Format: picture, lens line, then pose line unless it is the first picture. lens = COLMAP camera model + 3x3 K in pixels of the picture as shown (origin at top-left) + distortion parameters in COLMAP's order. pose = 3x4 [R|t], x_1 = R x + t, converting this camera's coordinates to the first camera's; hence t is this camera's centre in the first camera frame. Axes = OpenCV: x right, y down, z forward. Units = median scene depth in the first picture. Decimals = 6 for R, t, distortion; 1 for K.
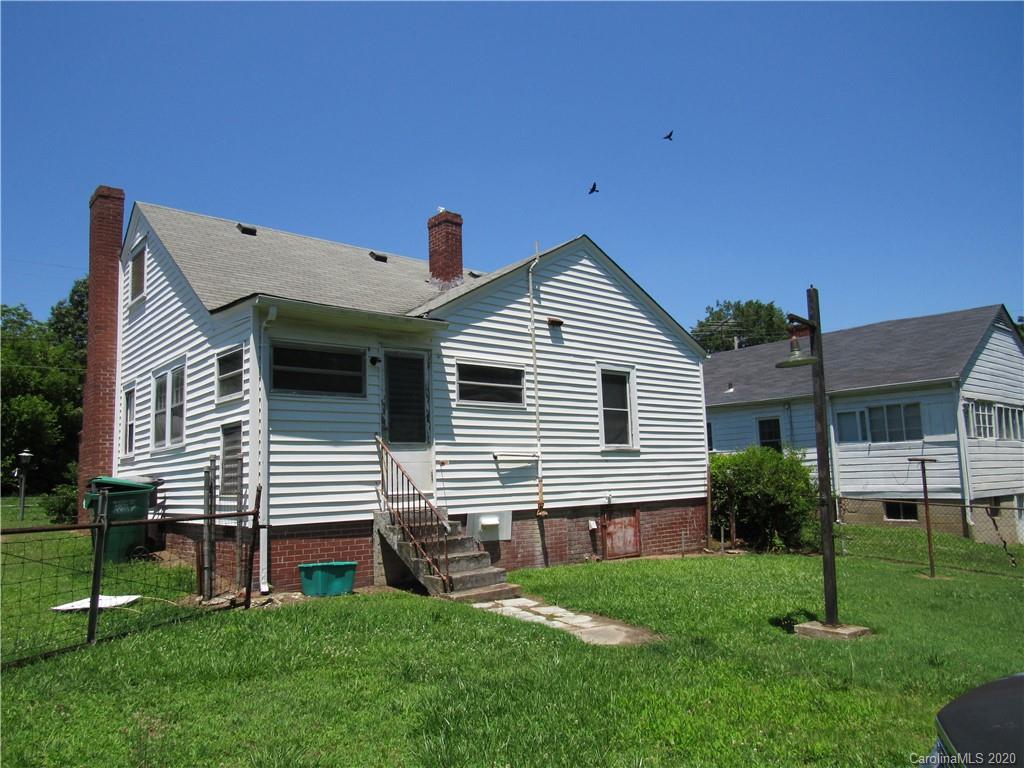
lens RADIAL K [[724.9, 0, 512.0], [0, 724.9, 384.0], [0, 0, 1]] dist [-0.044129, -0.000254]
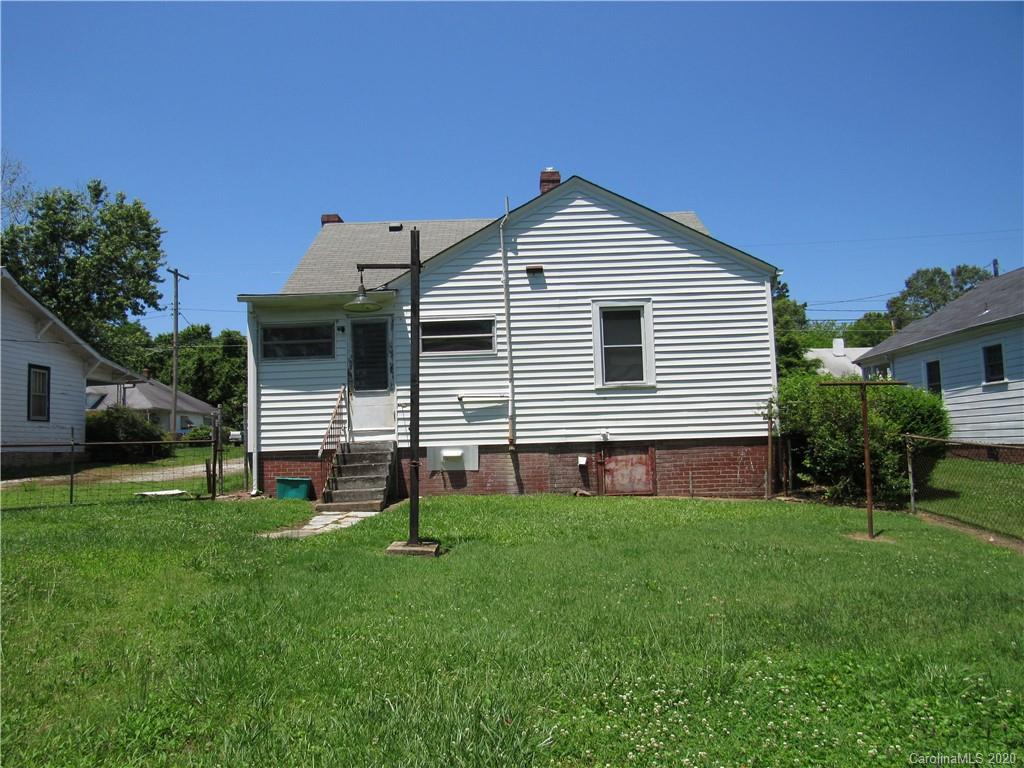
lens RADIAL K [[724.9, 0, 512.0], [0, 724.9, 384.0], [0, 0, 1]] dist [-0.044129, -0.000254]
pose [[0.744482, -0.046668, -0.666009, 0.758344], [0.095136, 0.994790, 0.036640, 0.040209], [0.660829, -0.090639, 0.745043, 0.183716]]
